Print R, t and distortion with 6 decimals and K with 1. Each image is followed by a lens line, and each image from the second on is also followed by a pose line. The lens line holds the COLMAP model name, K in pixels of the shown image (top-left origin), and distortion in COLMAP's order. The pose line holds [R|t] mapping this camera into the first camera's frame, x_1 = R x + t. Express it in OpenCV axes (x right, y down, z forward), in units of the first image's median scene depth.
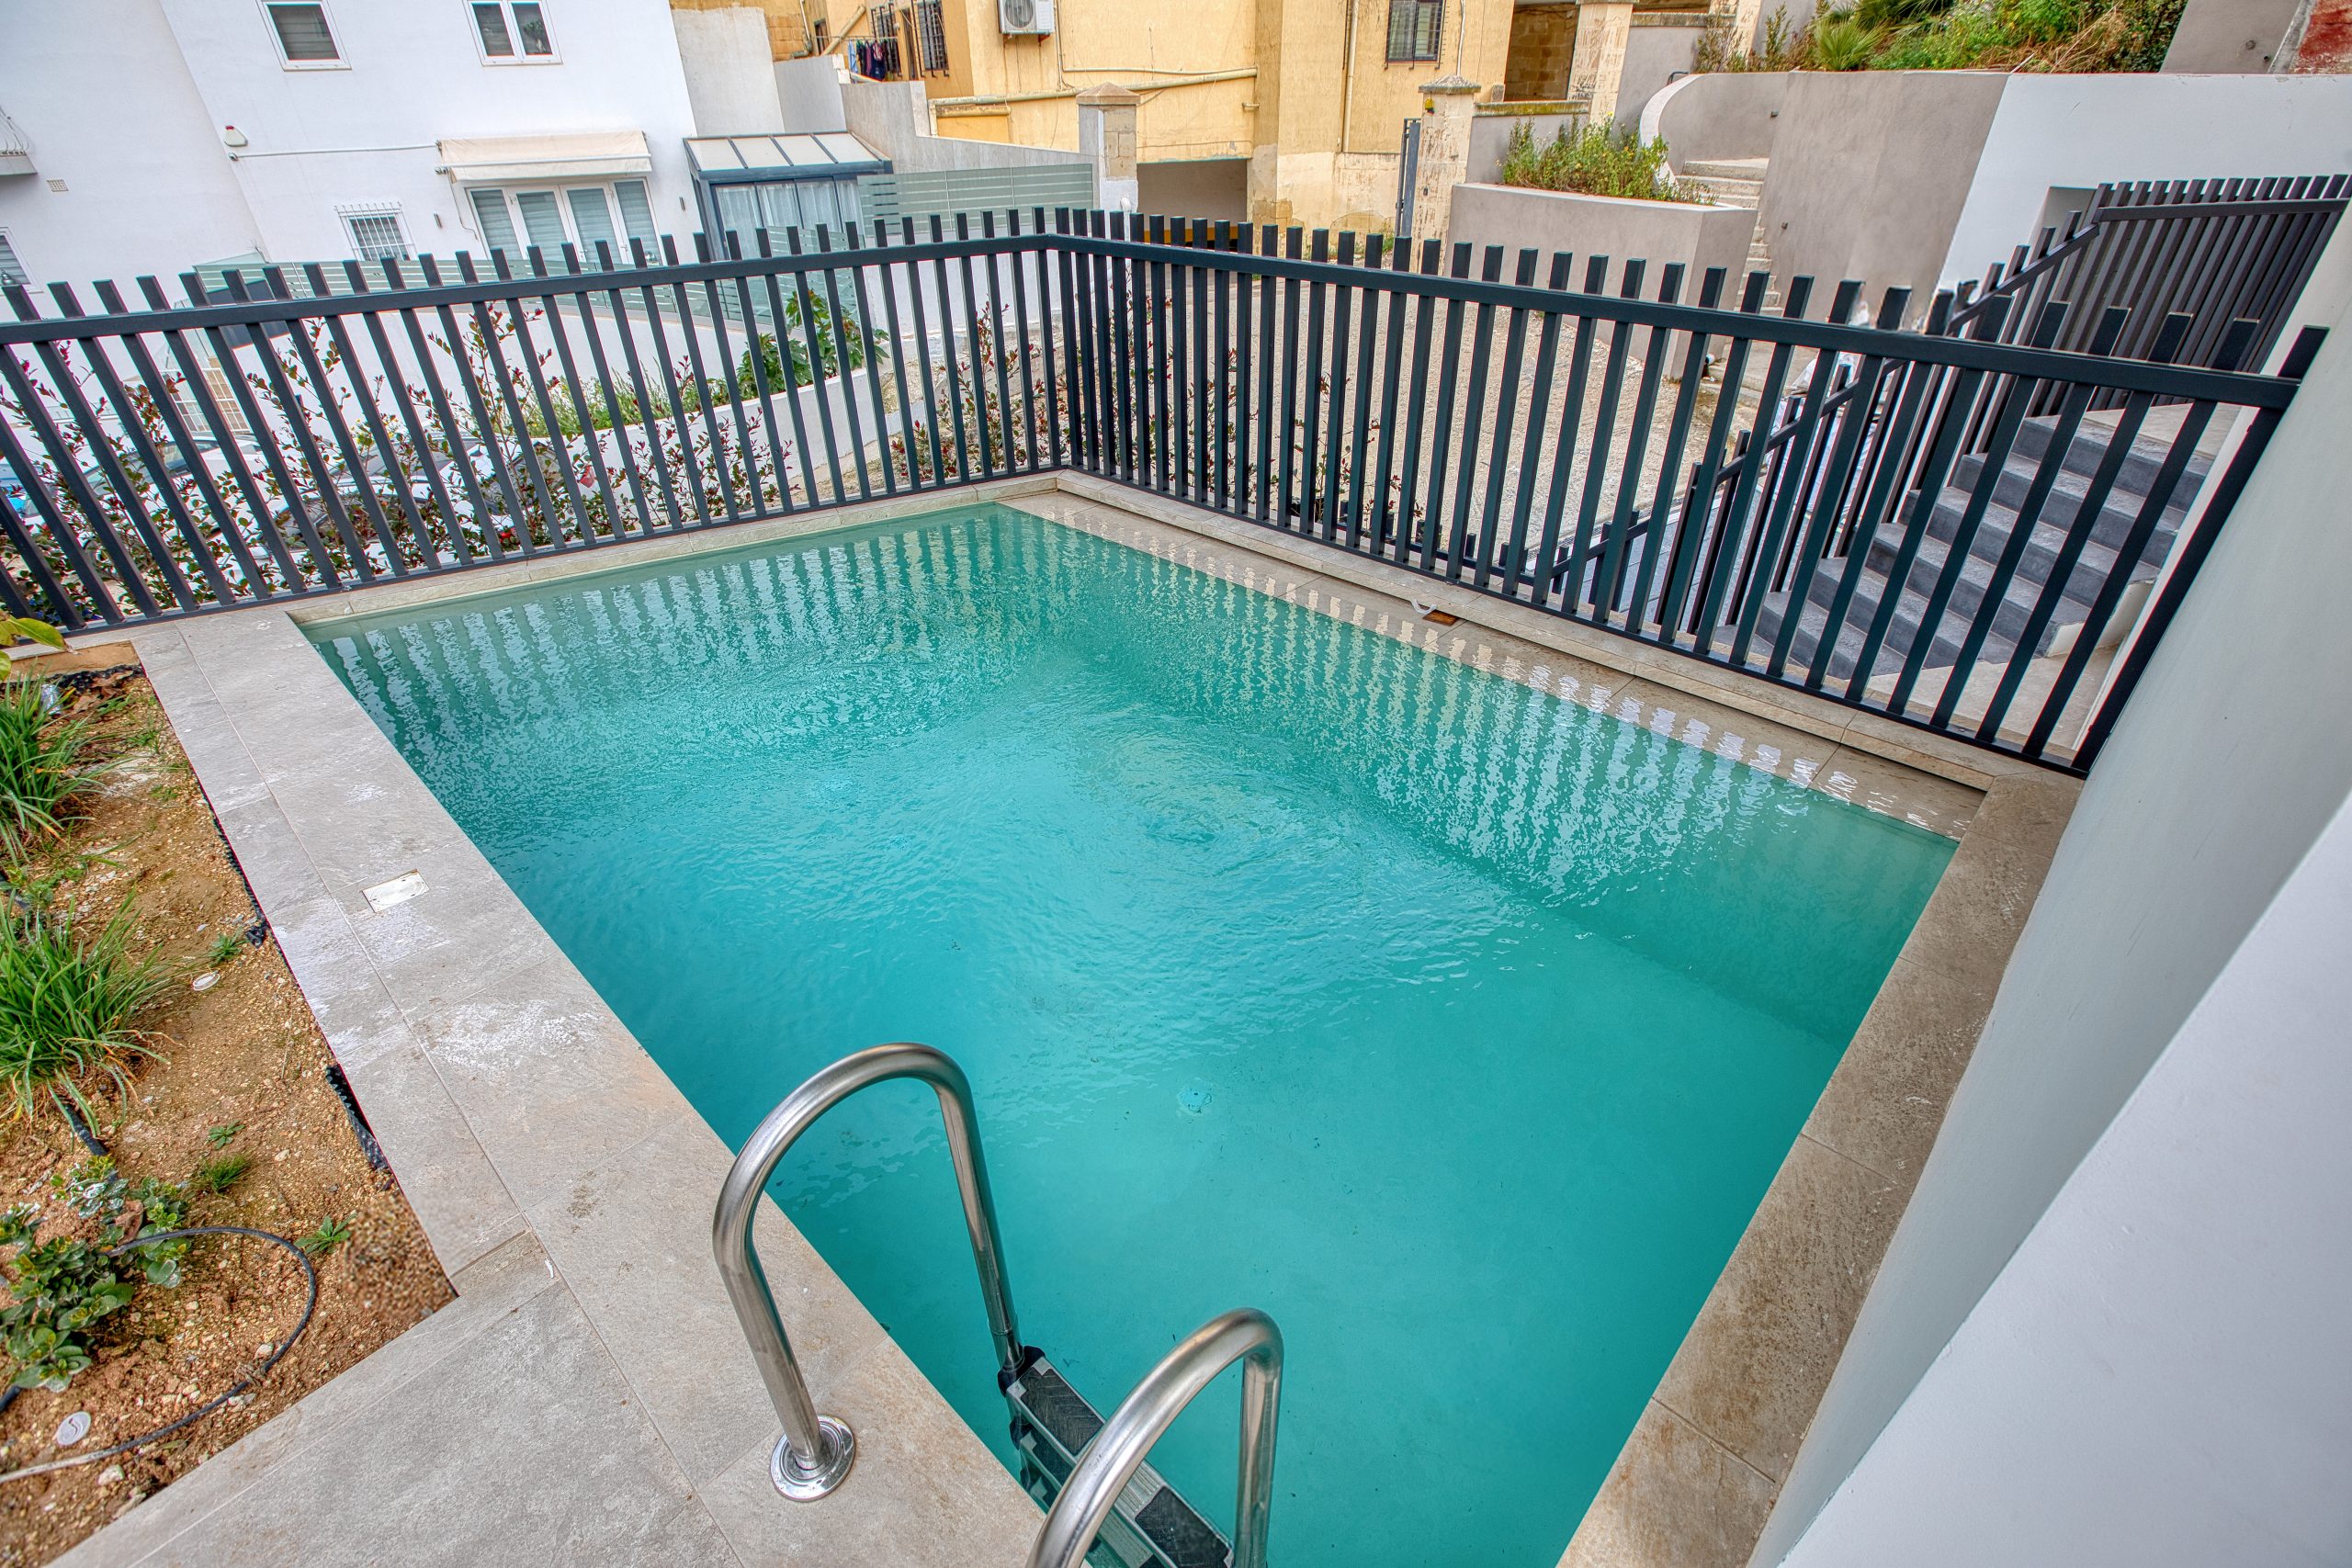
lens RADIAL K [[1089.6, 0, 1176.0], [0, 1089.6, 784.0], [0, 0, 1]] dist [-0.019301, 0.000434]
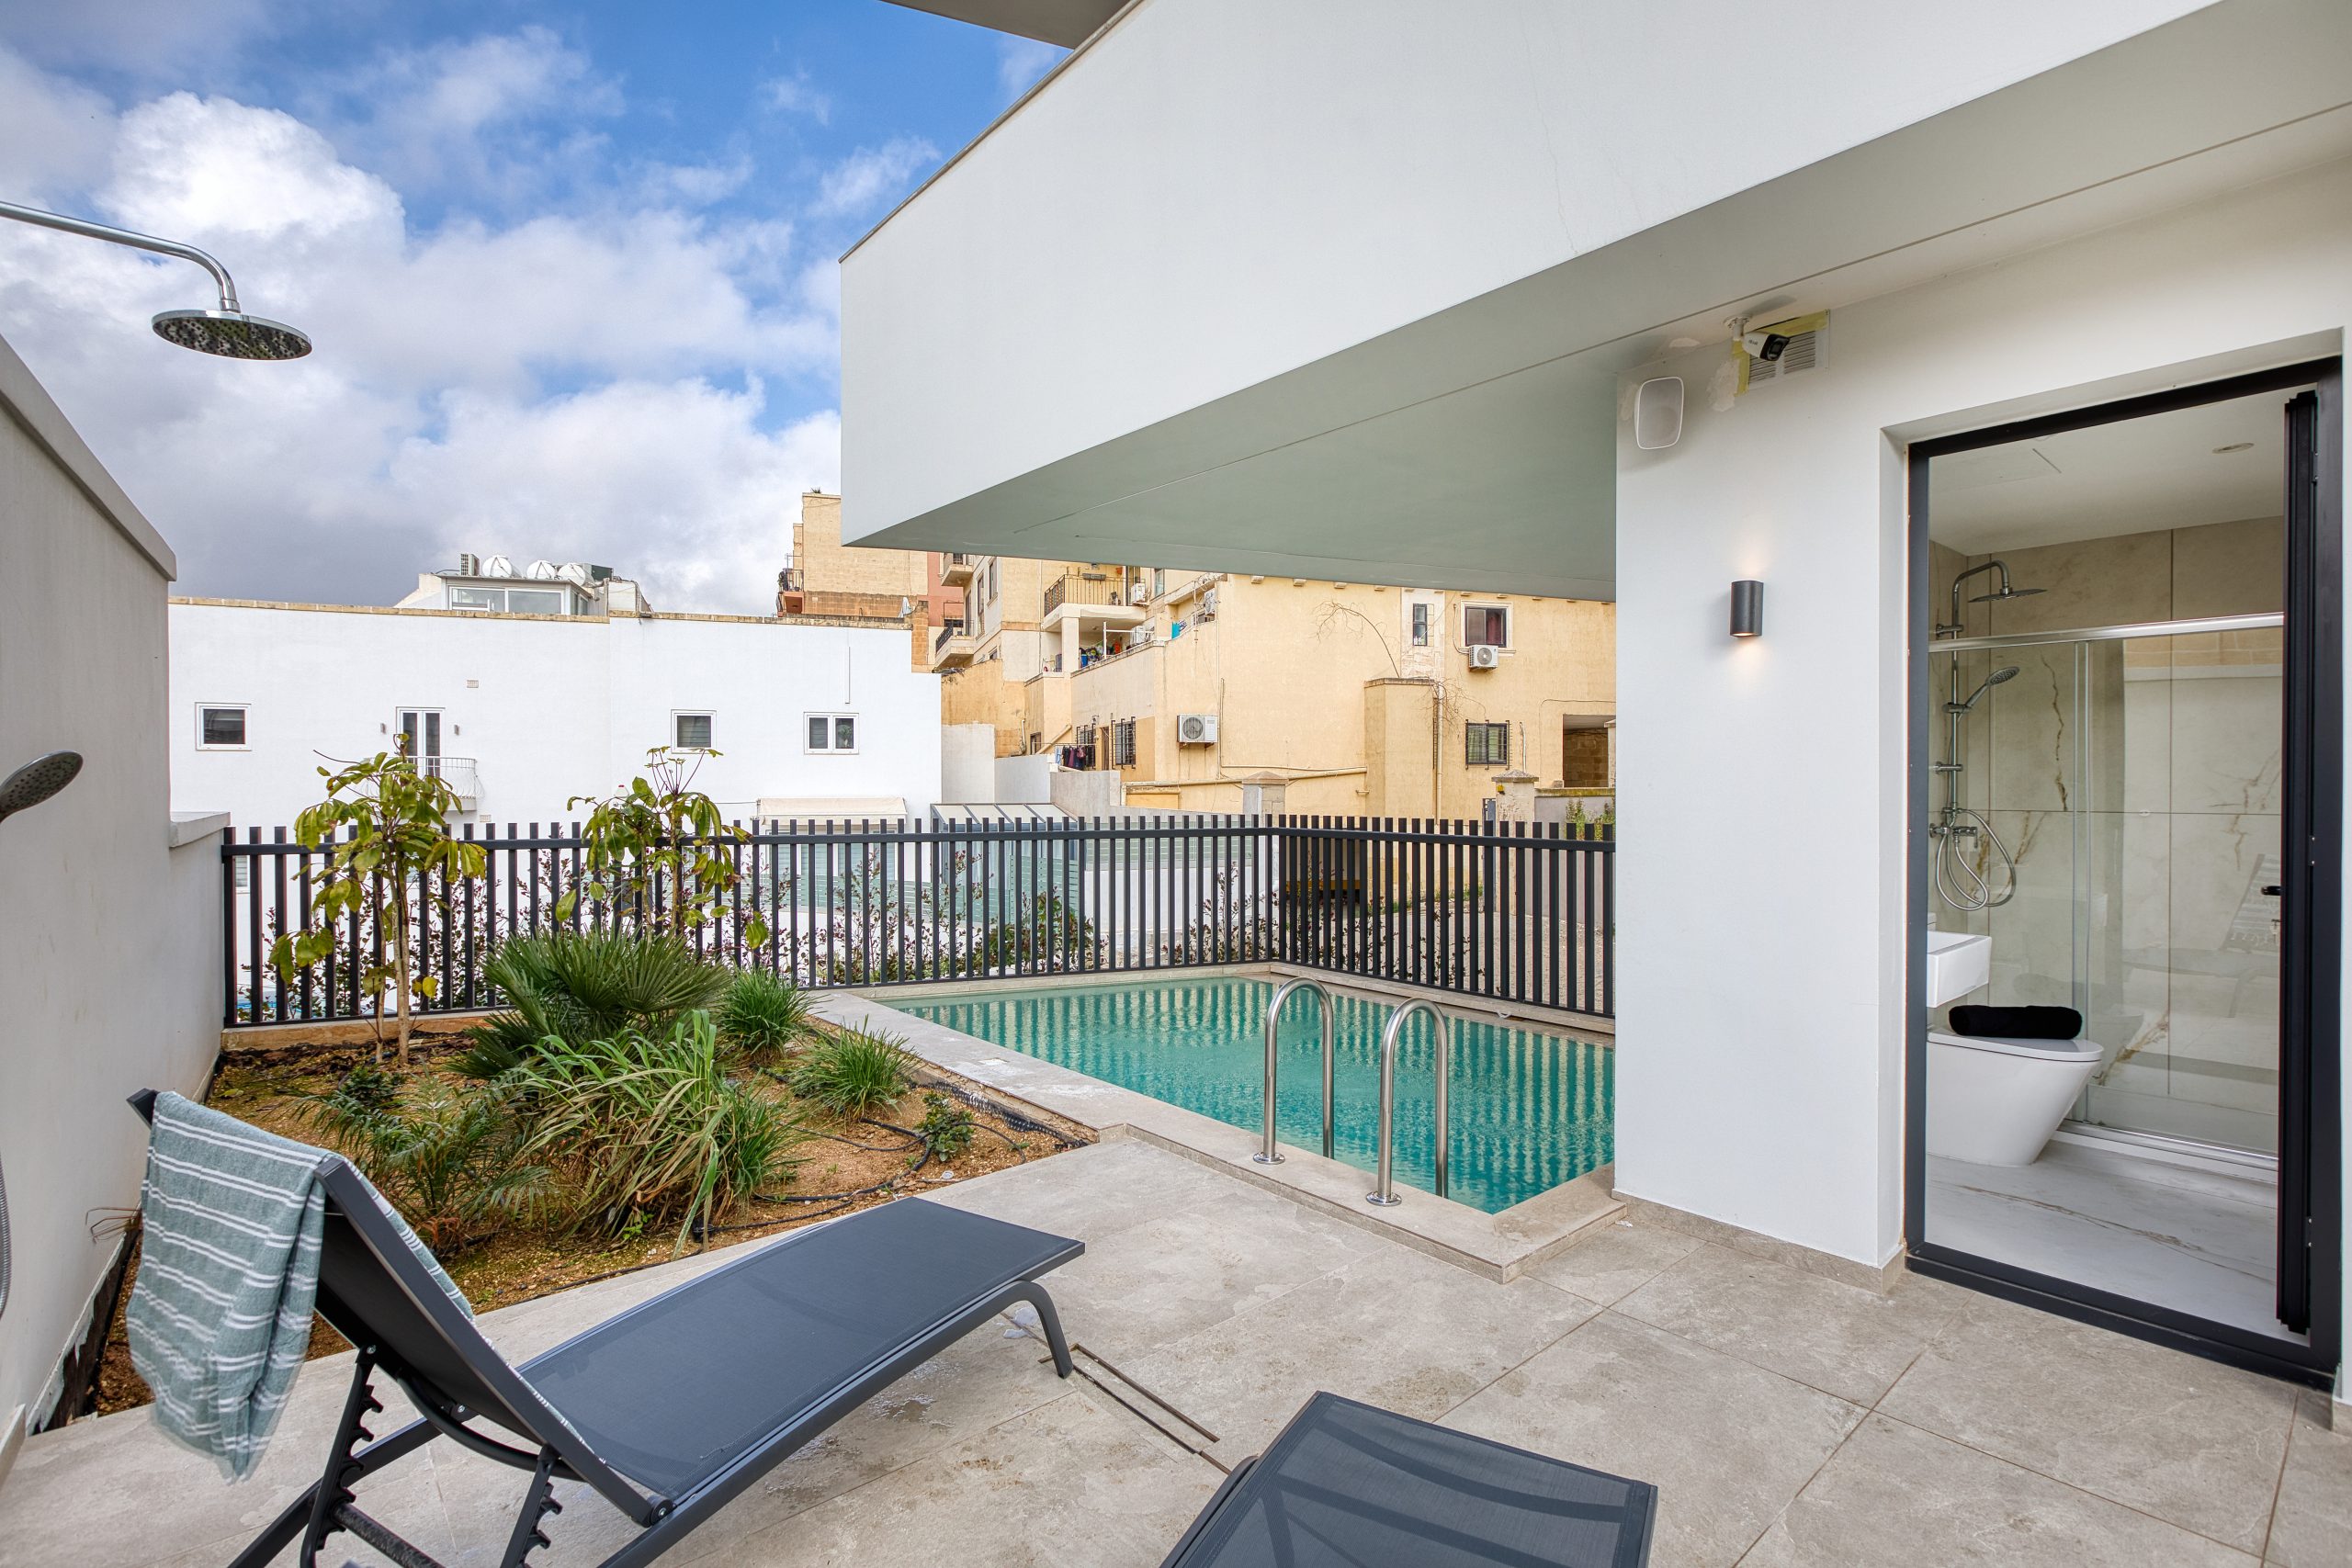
lens RADIAL K [[1089.6, 0, 1176.0], [0, 1089.6, 784.0], [0, 0, 1]] dist [-0.019301, 0.000434]
pose [[0.994645, 0.016331, -0.102054, -0.022379], [-0.069167, 0.838895, -0.539880, 0.094325], [0.076796, 0.544048, 0.835532, -0.125357]]
